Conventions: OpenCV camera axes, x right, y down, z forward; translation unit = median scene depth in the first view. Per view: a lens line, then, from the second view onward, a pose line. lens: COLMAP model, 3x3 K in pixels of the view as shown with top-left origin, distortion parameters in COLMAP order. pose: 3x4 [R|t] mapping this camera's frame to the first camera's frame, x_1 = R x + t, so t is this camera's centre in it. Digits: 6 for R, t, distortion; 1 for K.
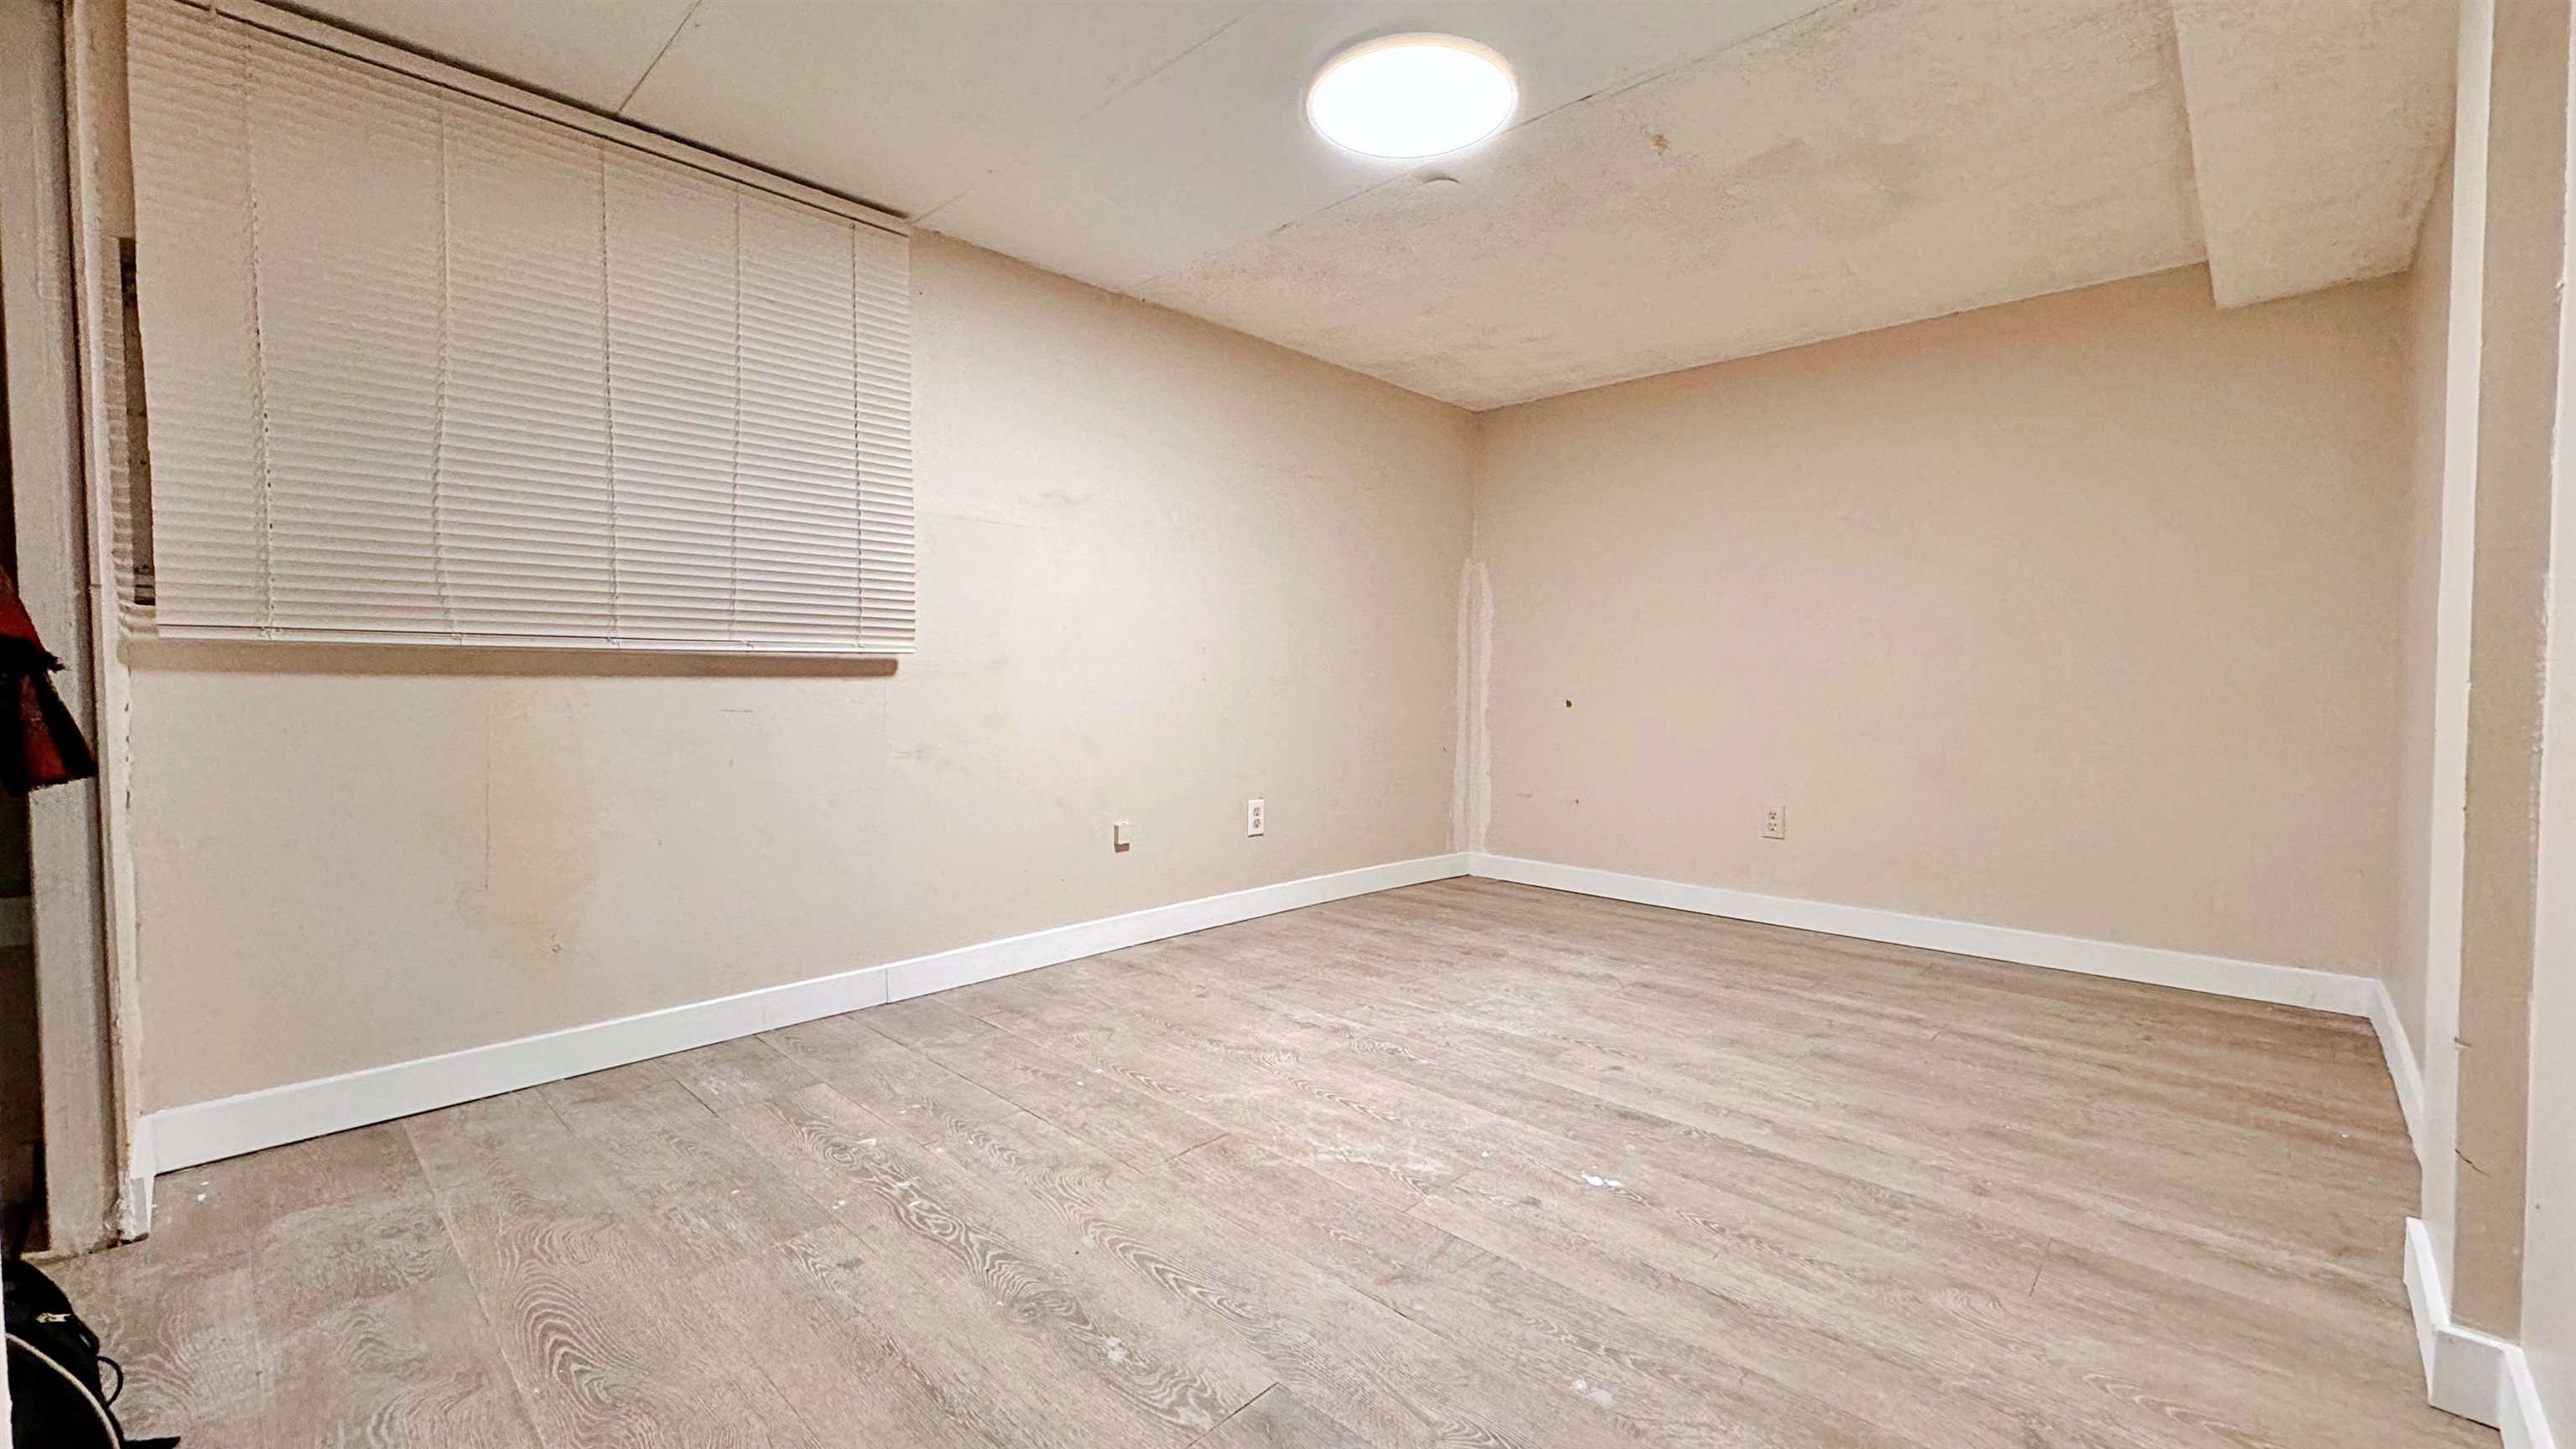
lens RADIAL K [[1026.1, 0, 1285.0], [0, 1026.1, 729.7], [0, 0, 1]] dist [-0.003142, 0.000316]
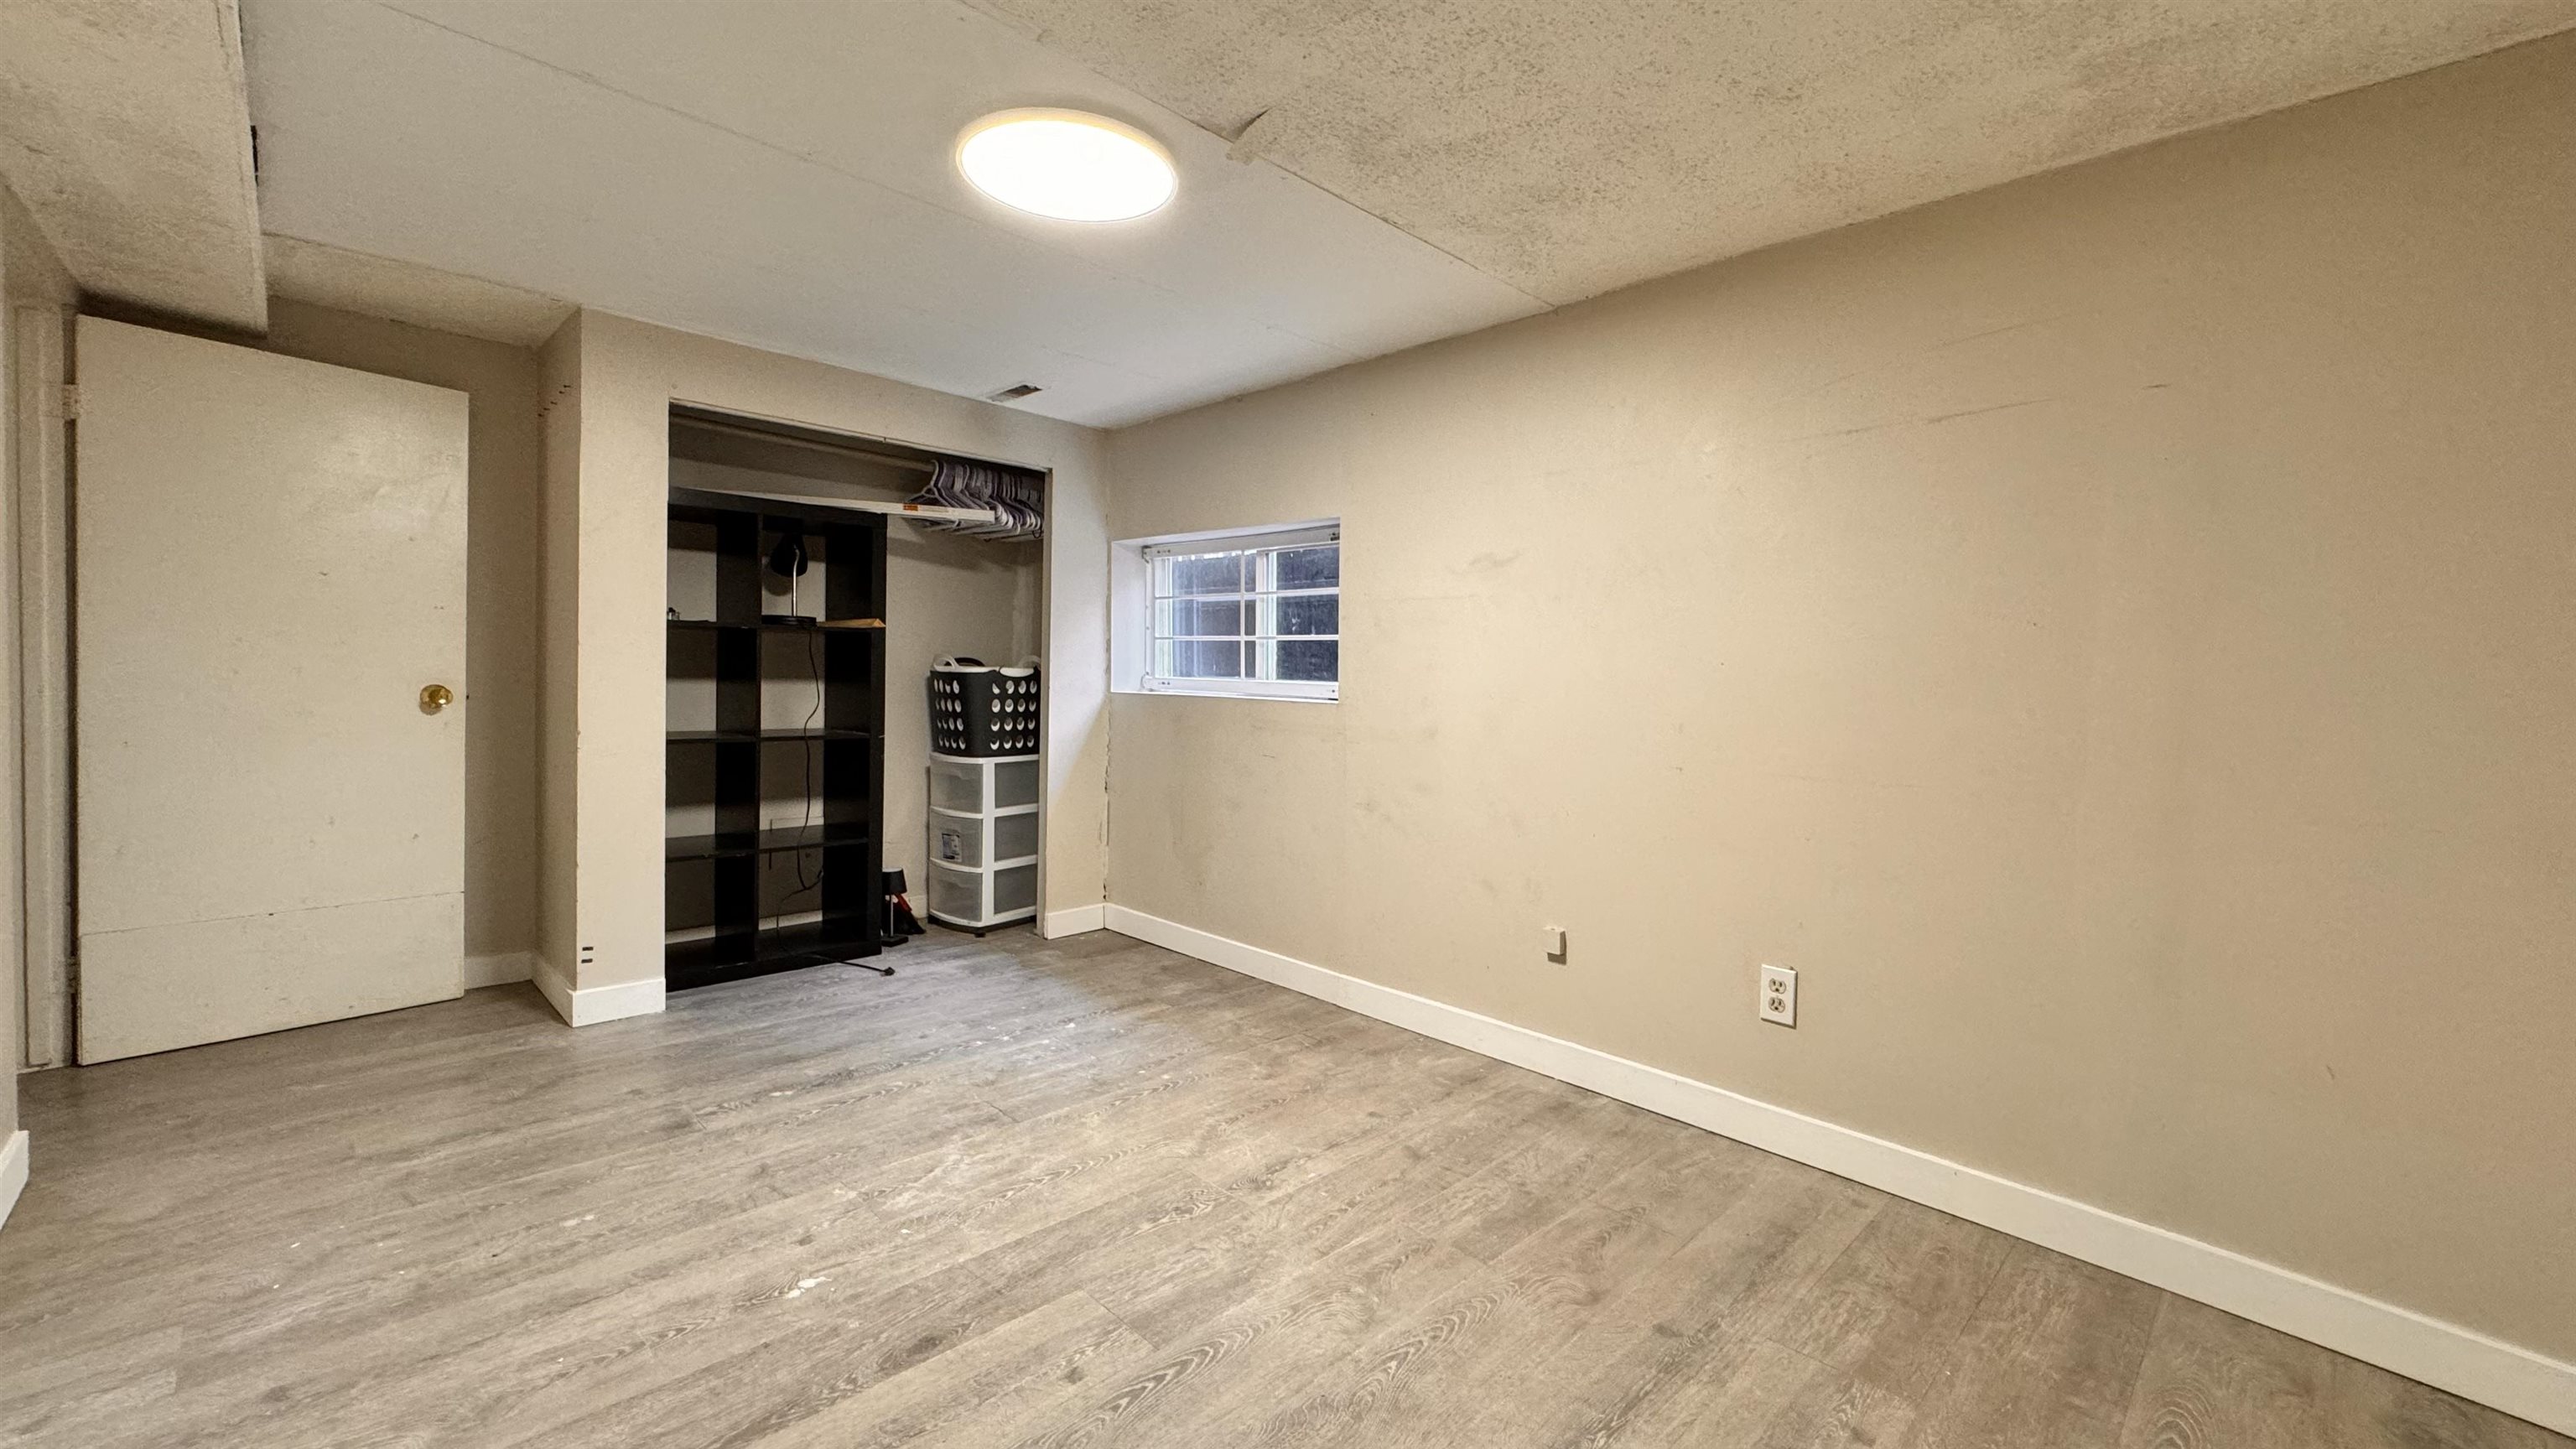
lens RADIAL K [[1026.1, 0, 1280.7], [0, 1026.1, 723.3], [0, 0, 1]] dist [-0.003142, 0.000316]
pose [[-0.039916, 0.037456, -0.998501, 0.995378], [-0.077289, 0.996188, 0.040459, -0.135688], [0.996209, 0.078788, -0.036868, 1.154704]]
